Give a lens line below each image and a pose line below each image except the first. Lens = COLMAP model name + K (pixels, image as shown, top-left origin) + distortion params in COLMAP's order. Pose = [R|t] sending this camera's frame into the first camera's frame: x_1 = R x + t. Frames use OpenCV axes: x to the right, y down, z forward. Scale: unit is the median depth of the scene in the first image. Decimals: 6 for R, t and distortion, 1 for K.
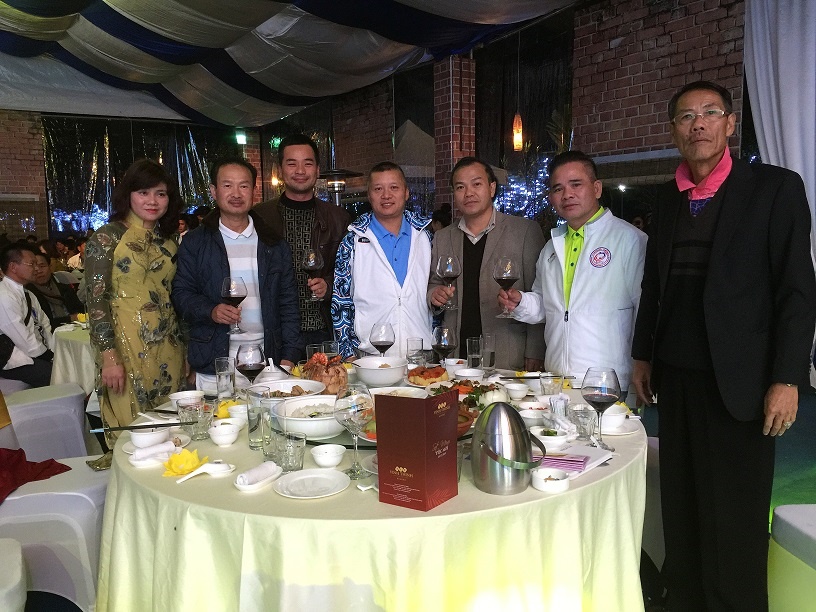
lens RADIAL K [[683.0, 0, 404.1], [0, 683.0, 306.0], [0, 0, 1]] dist [0.091019, -0.116479]
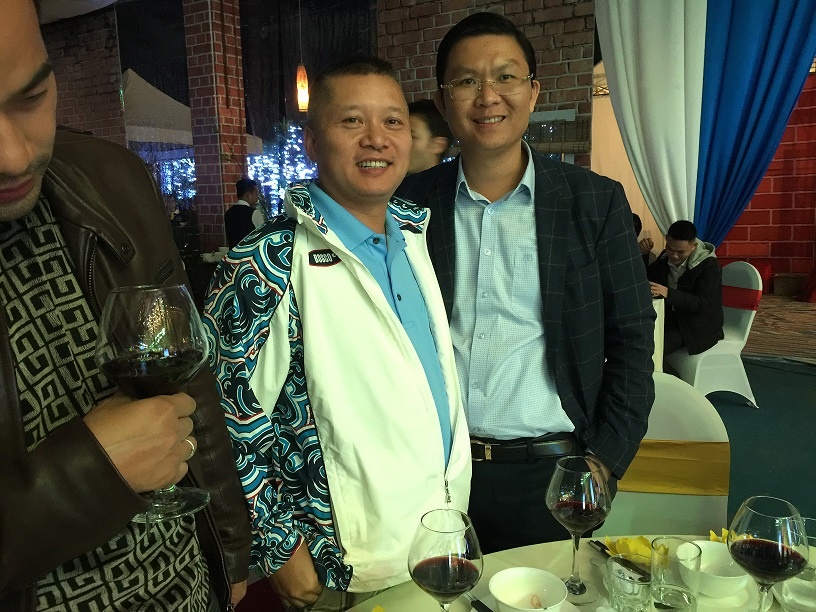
lens RADIAL K [[683.0, 0, 411.3], [0, 683.0, 298.1], [0, 0, 1]] dist [0.091019, -0.116479]
pose [[0.913943, -0.057767, 0.401710, -0.065320], [0.049362, 0.998292, 0.031252, -0.032390], [-0.402829, -0.008733, 0.915234, 0.247739]]
